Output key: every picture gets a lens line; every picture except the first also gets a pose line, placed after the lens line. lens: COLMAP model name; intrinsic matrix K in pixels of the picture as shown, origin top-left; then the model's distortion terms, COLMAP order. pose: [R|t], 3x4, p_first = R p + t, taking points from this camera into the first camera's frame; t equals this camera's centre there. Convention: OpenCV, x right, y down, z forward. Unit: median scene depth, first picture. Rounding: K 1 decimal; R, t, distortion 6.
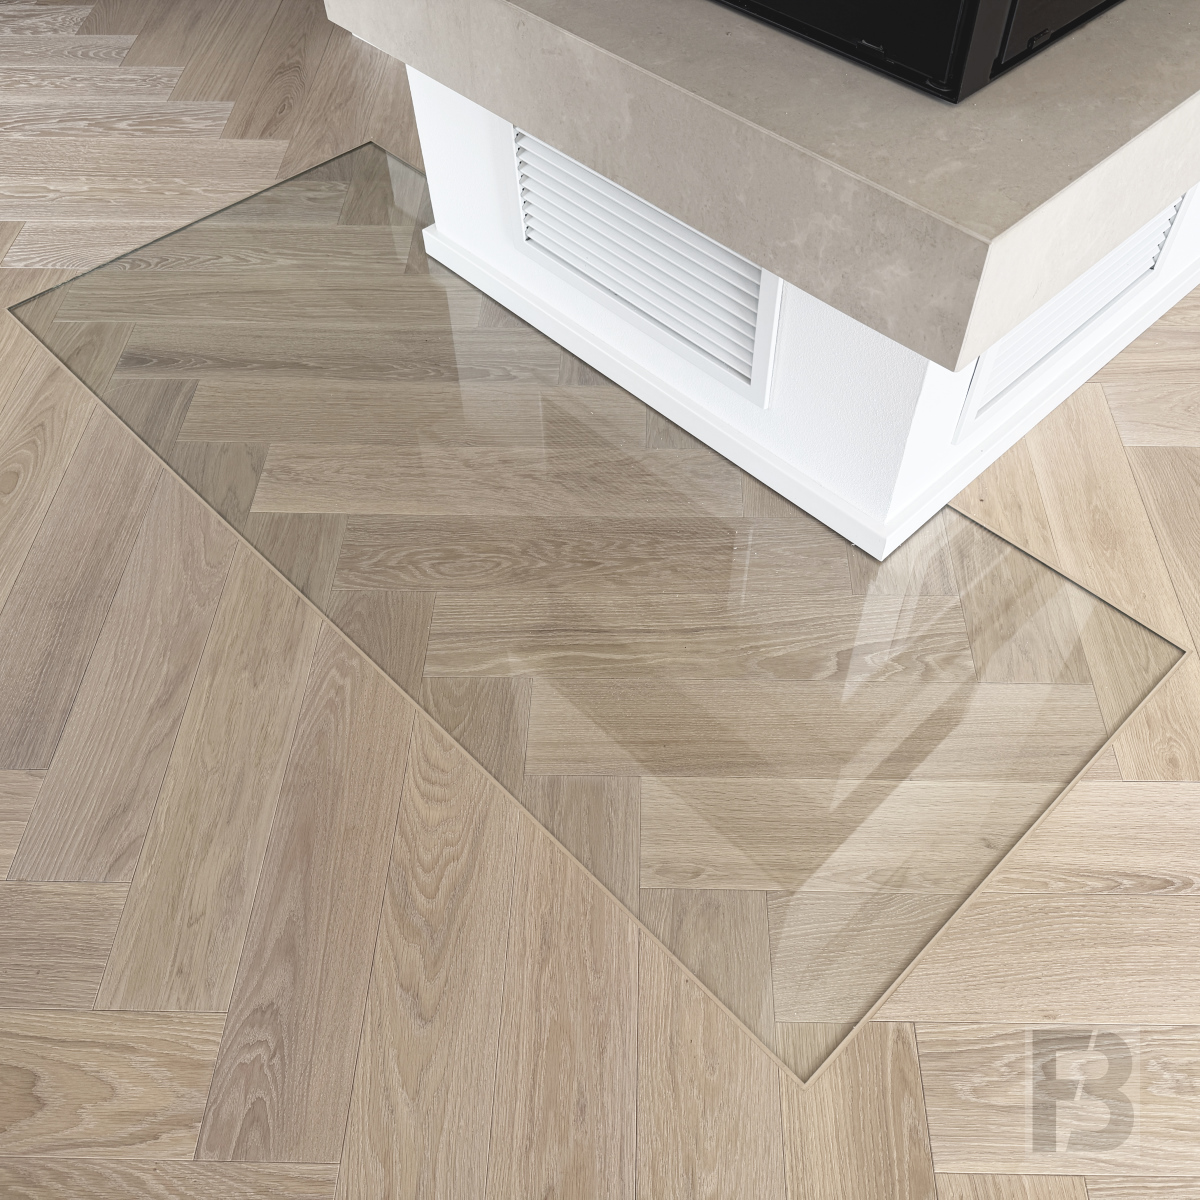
lens RADIAL K [[1168.9, 0, 604.8], [0, 1168.9, 603.6], [0, 0, 1]] dist [0.115614, -0.266602]
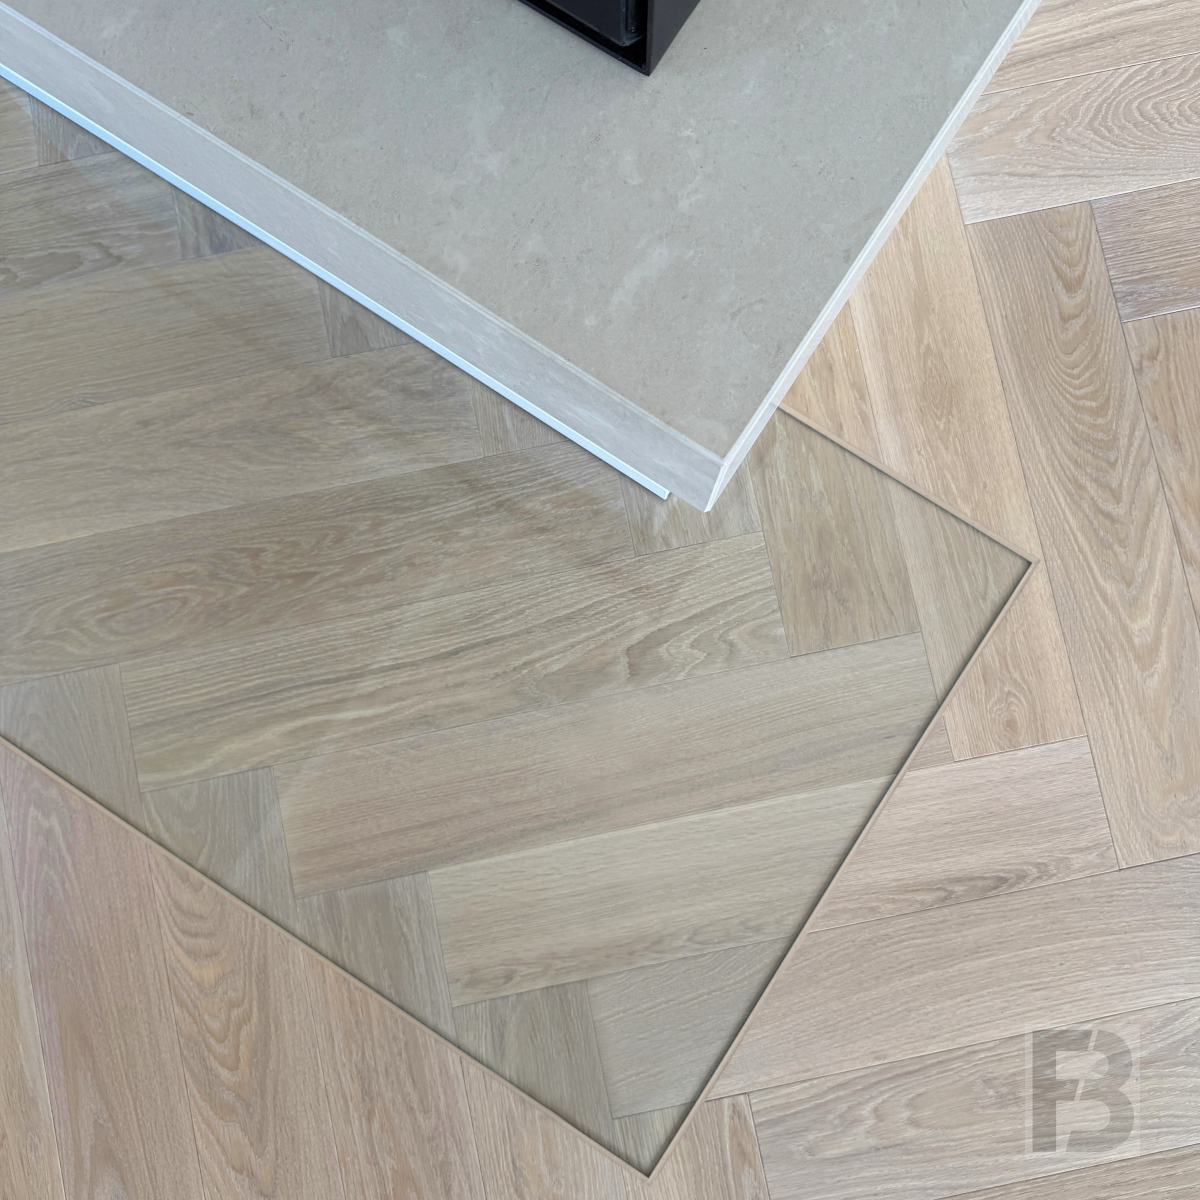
lens RADIAL K [[1168.9, 0, 604.8], [0, 1168.9, 603.6], [0, 0, 1]] dist [0.115614, -0.266602]
pose [[0.974486, -0.223737, 0.017837, 0.188052], [0.175650, 0.809687, 0.559960, -0.480791], [-0.139725, -0.542540, 0.828328, 0.358123]]
